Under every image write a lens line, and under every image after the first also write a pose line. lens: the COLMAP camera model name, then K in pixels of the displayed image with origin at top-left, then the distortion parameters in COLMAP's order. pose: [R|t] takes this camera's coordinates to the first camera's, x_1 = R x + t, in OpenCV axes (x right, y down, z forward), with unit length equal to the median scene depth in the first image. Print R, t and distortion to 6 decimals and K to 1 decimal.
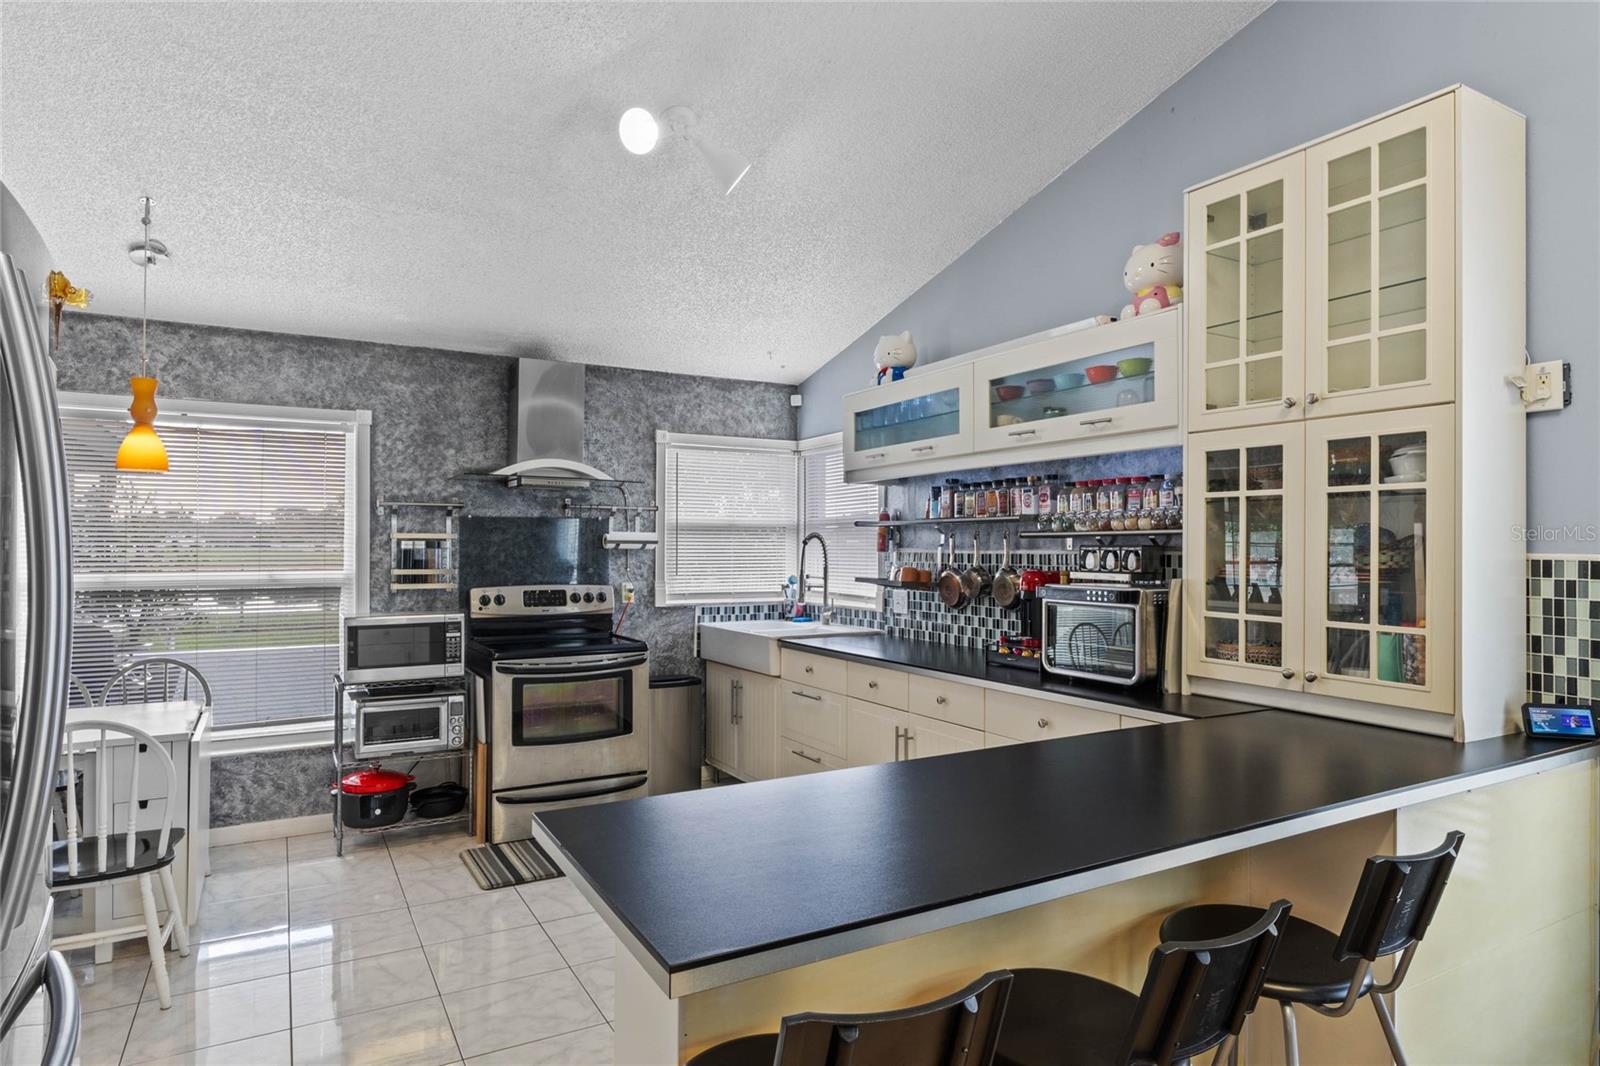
lens RADIAL K [[925.1, 0, 797.0], [0, 925.1, 534.4], [0, 0, 1]] dist [-0.005085, -0.002110]
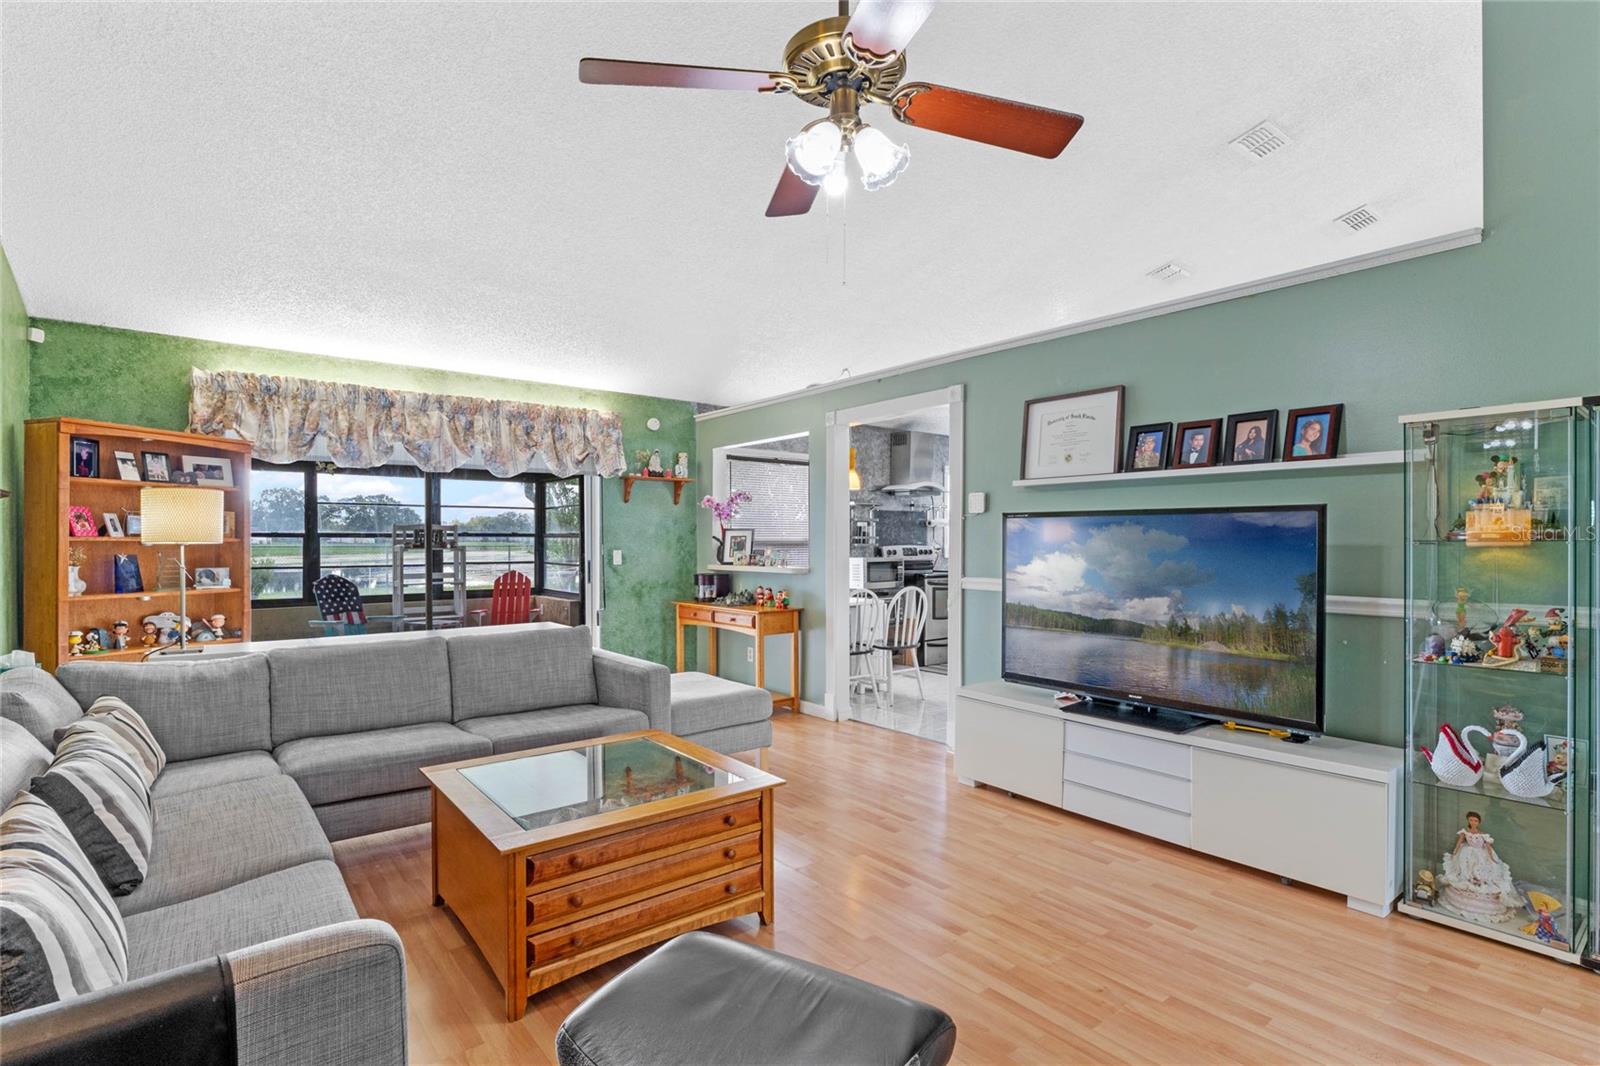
lens RADIAL K [[779.2, 0, 793.7], [0, 779.2, 542.5], [0, 0, 1]] dist [-0.003304, -0.001712]
pose [[0.987802, -0.002788, 0.155689, -0.858403], [0.000474, 0.999889, 0.014900, 0.026825], [-0.155714, -0.014644, 0.987694, -0.662009]]
